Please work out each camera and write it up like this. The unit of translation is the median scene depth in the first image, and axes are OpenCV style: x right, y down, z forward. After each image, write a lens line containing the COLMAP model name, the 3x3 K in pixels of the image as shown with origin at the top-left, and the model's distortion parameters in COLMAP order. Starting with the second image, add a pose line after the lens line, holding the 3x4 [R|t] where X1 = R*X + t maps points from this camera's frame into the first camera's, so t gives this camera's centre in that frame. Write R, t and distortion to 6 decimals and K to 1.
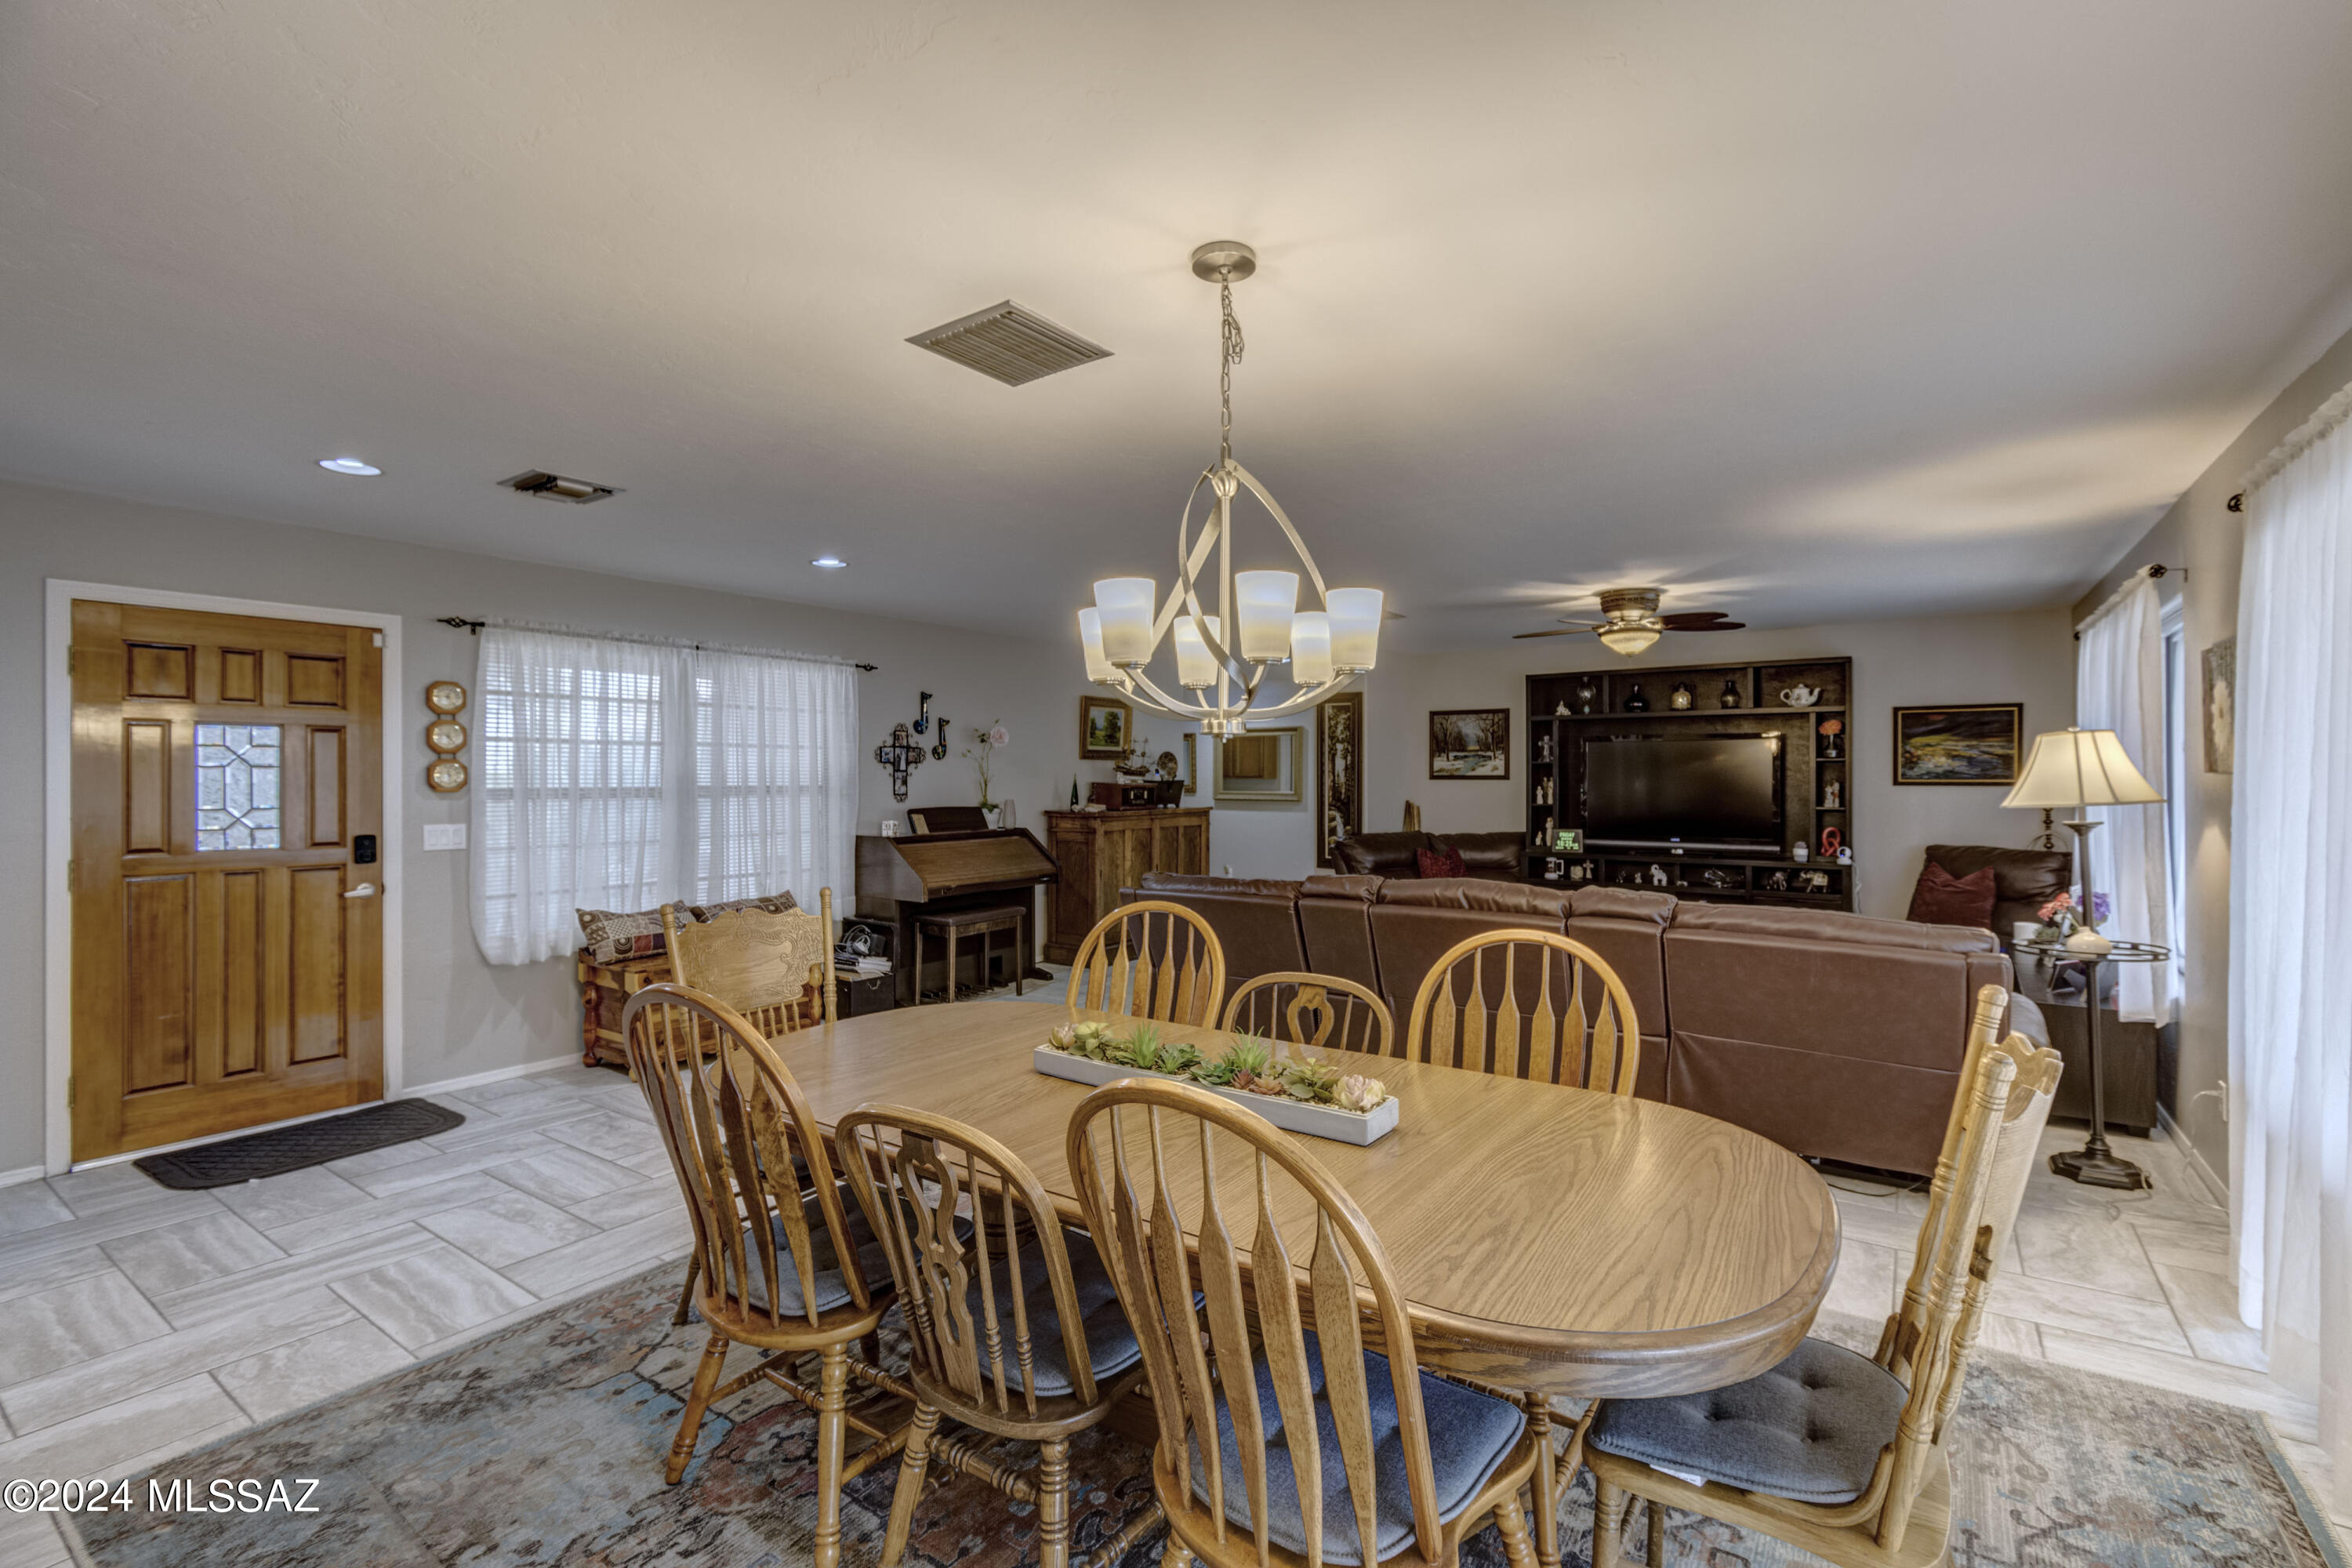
lens RADIAL K [[1042.6, 0, 1203.1], [0, 1042.6, 772.5], [0, 0, 1]] dist [0.003107, -0.001536]
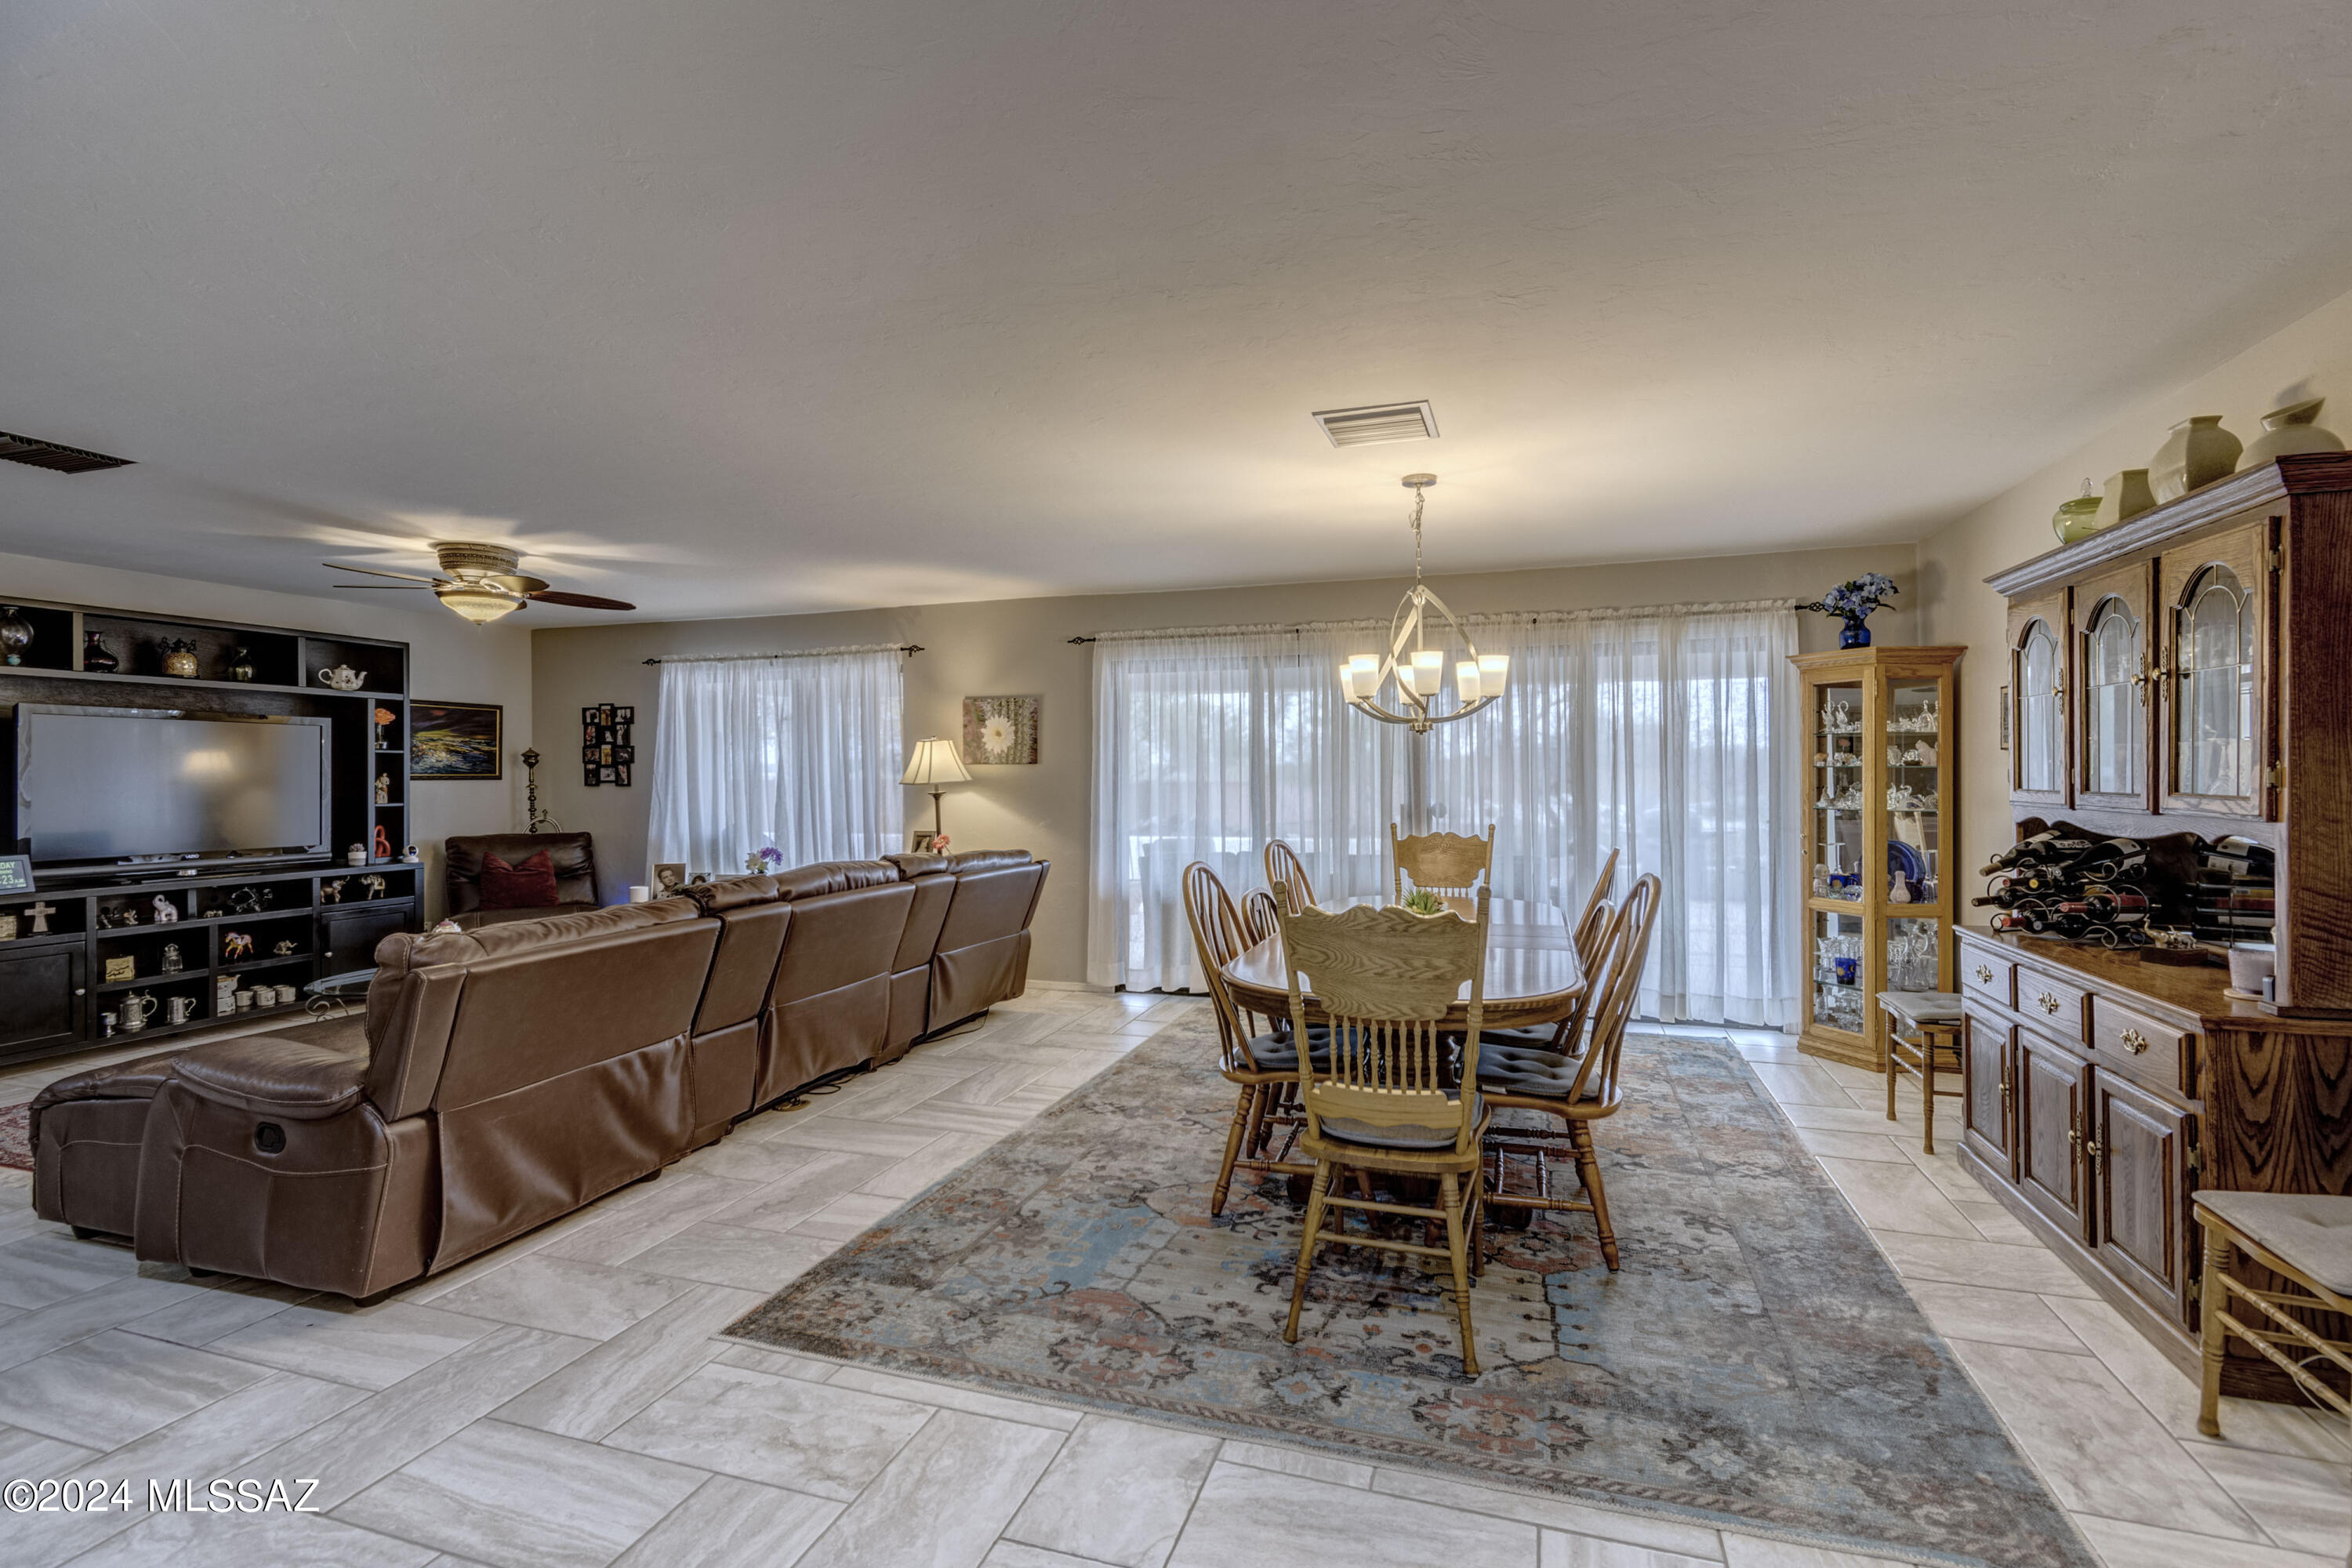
lens RADIAL K [[1042.6, 0, 1224.9], [0, 1042.6, 777.3], [0, 0, 1]] dist [0.003107, -0.001536]
pose [[-0.312783, 0.000164, 0.949824, -1.167838], [0.005836, 0.999981, 0.001750, 0.029759], [-0.949807, 0.006091, -0.312779, 1.358586]]
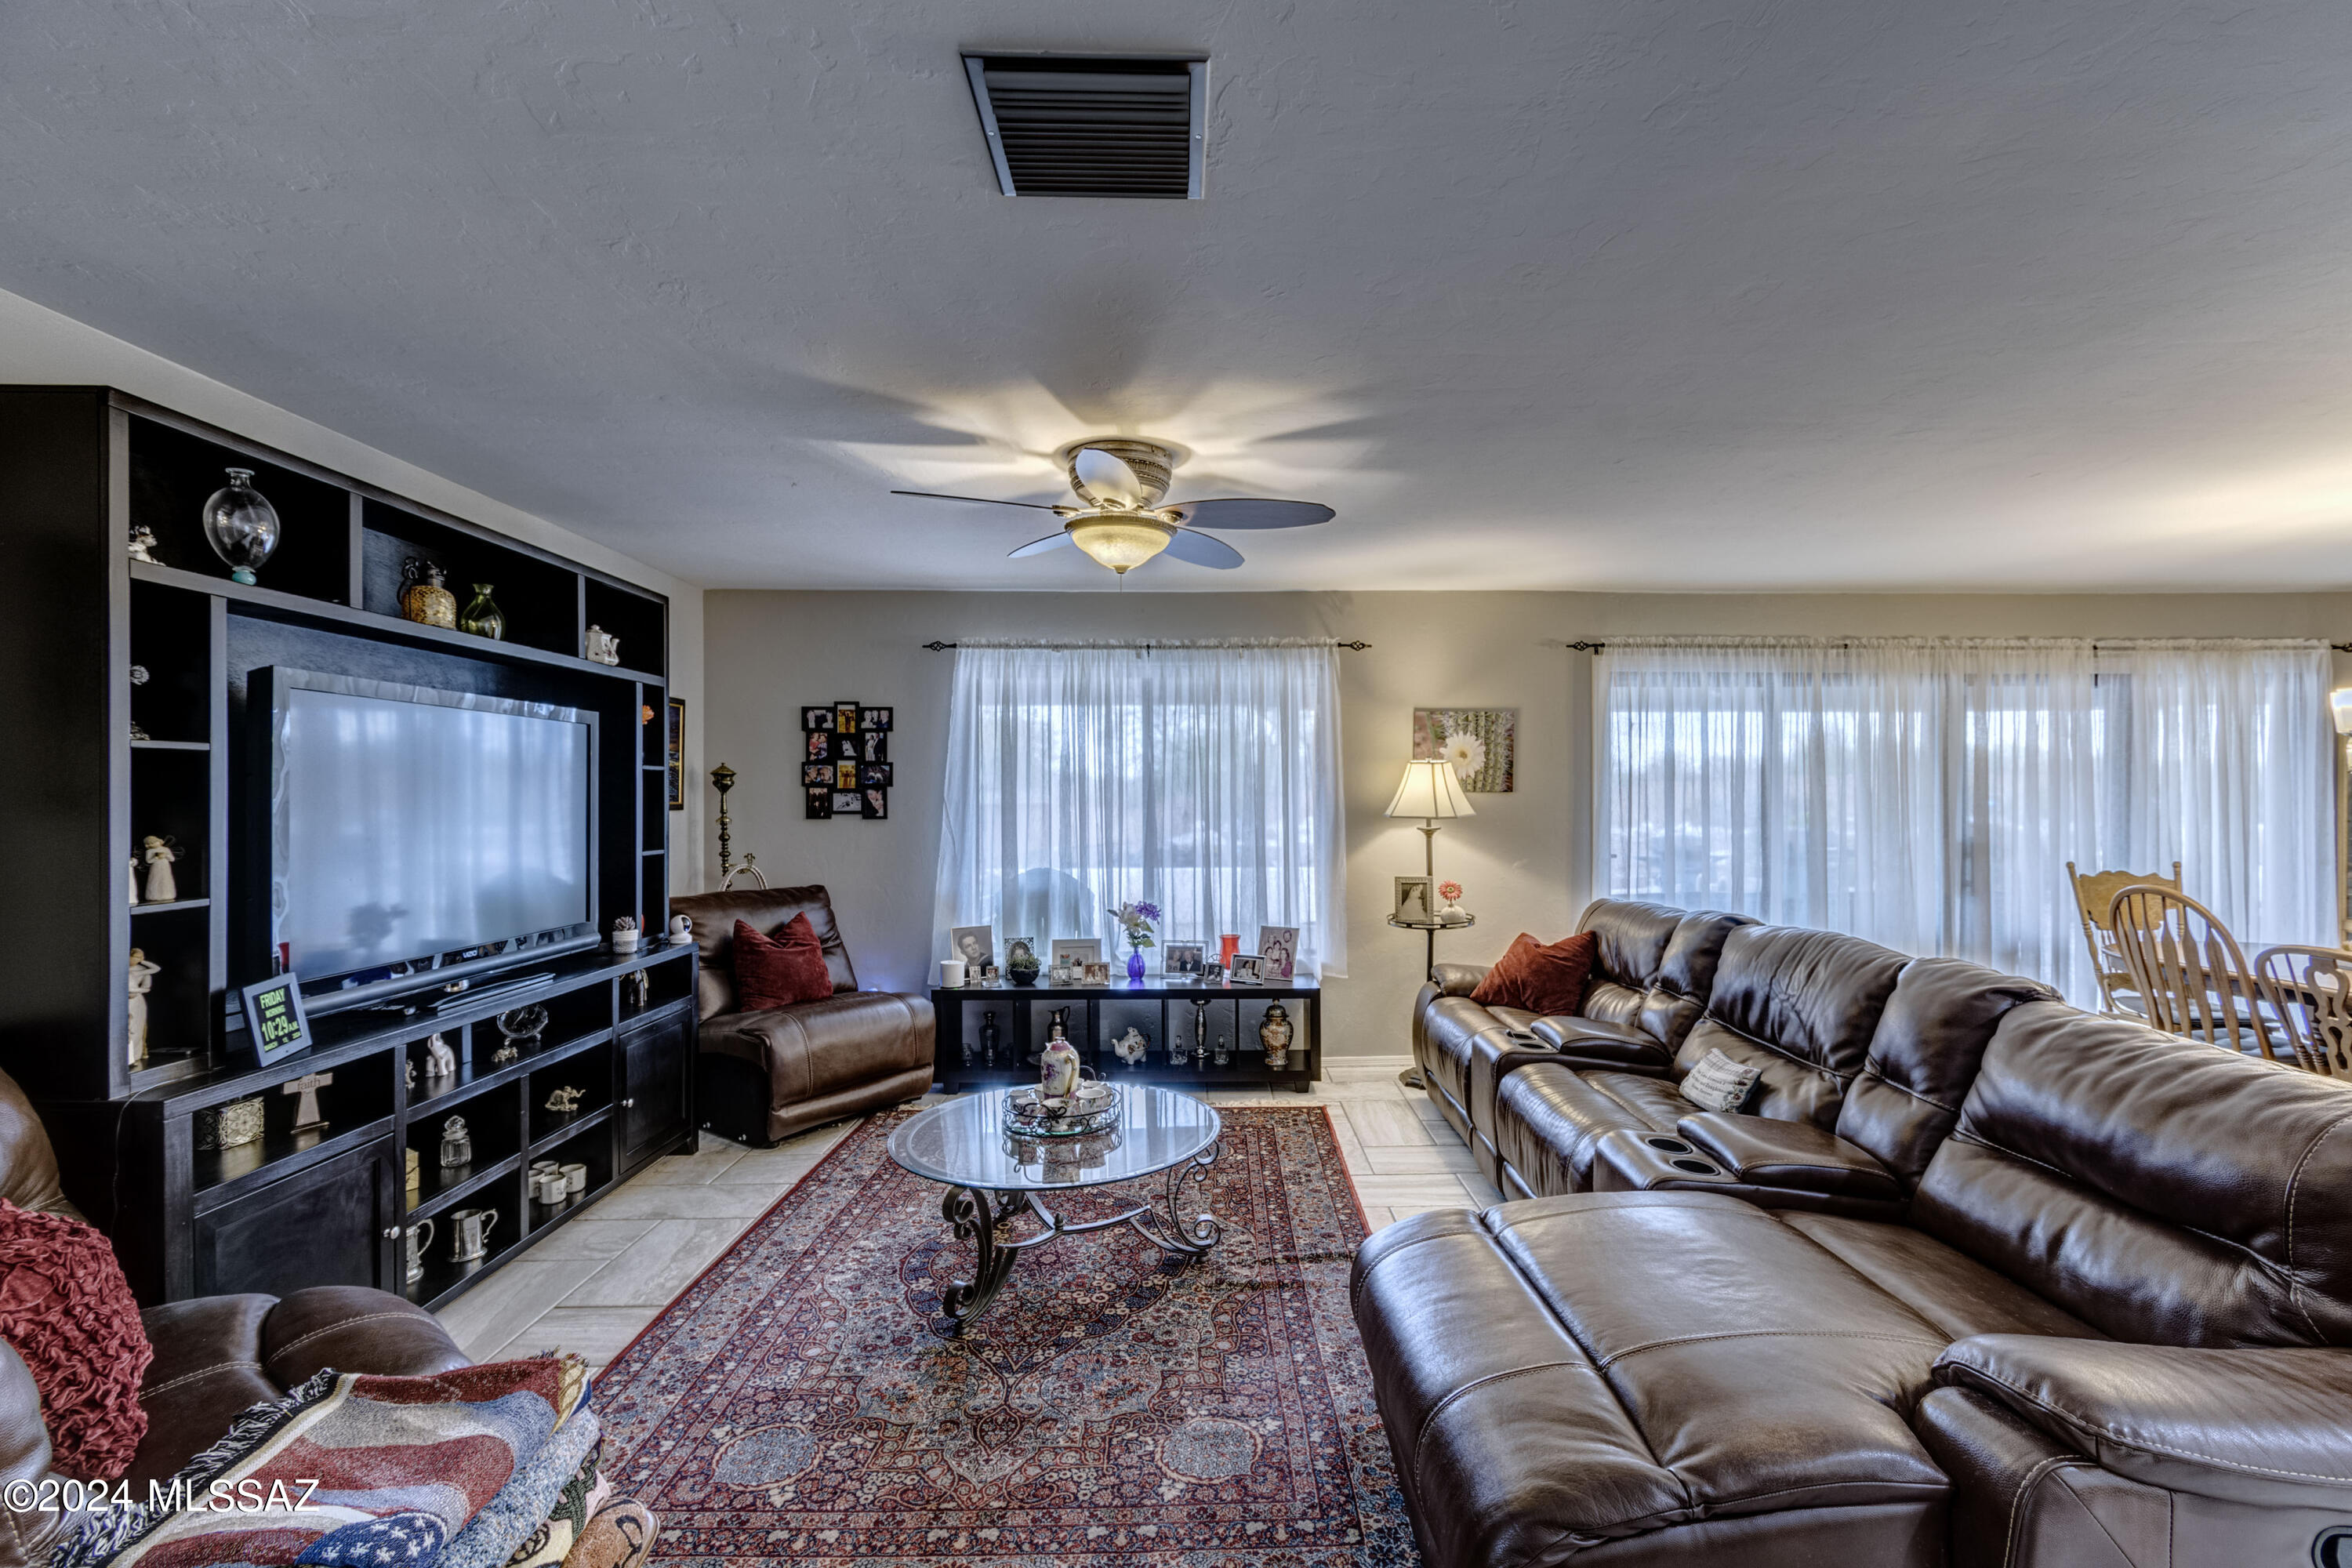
lens RADIAL K [[1042.6, 0, 1216.6], [0, 1042.6, 801.7], [0, 0, 1]] dist [0.003107, -0.001536]
pose [[-0.601627, -0.003946, 0.798767, -0.084079], [0.002103, 0.999977, 0.006524, 0.006517], [-0.798774, 0.005605, -0.601605, 2.569635]]
